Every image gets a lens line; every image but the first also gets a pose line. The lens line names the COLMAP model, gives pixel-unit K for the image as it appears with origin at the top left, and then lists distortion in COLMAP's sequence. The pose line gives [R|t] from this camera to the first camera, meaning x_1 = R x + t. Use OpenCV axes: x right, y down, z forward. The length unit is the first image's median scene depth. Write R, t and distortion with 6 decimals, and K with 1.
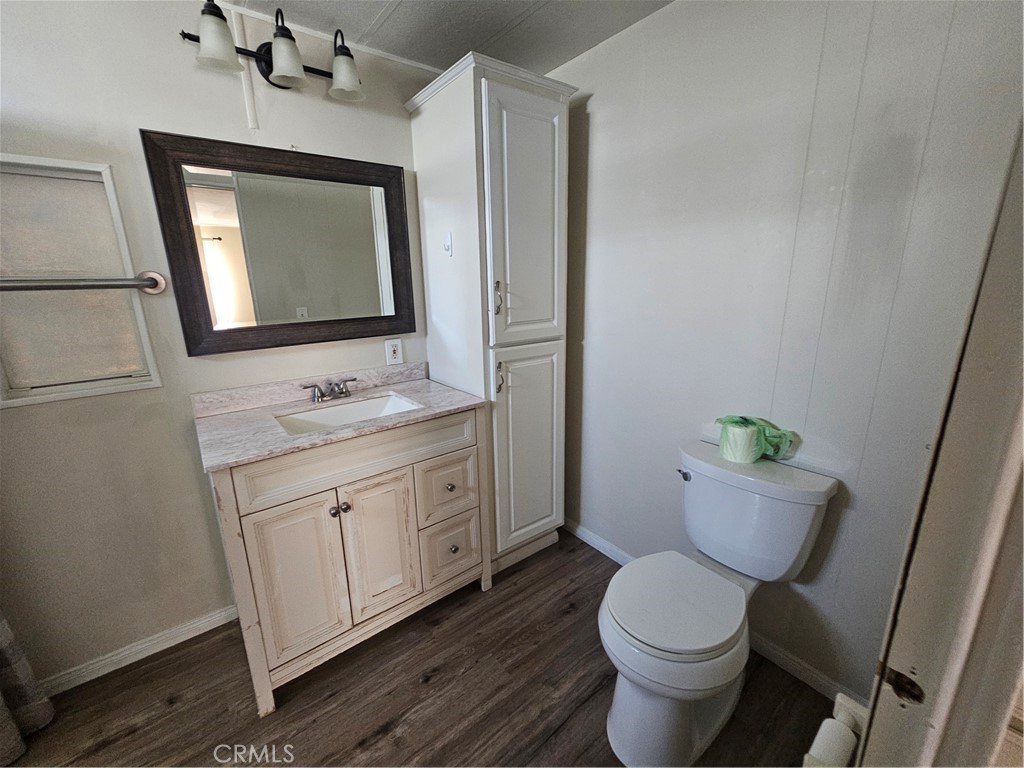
lens RADIAL K [[419.1, 0, 511.8], [0, 419.1, 379.6], [0, 0, 1]] dist [0.002742, -0.001564]
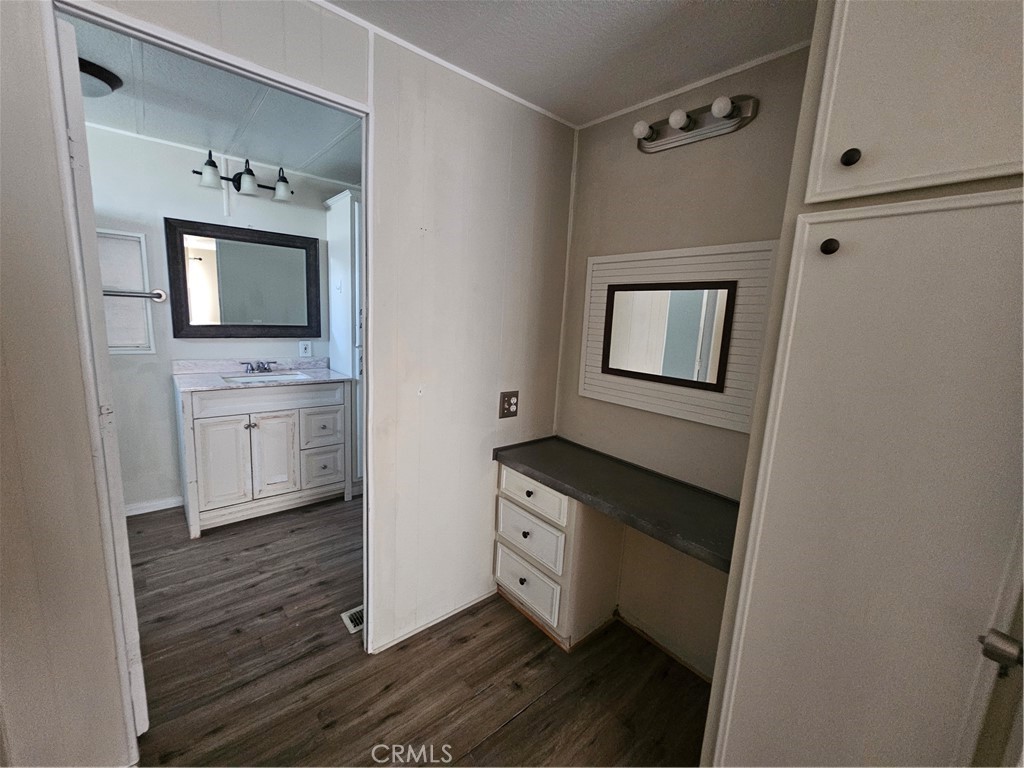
lens RADIAL K [[419.1, 0, 509.3], [0, 419.1, 377.9], [0, 0, 1]] dist [0.002742, -0.001564]
pose [[0.996701, 0.064790, 0.048877, 0.538285], [-0.060548, 0.994643, -0.083775, 0.167693], [-0.054043, 0.080540, 0.995285, -0.786828]]
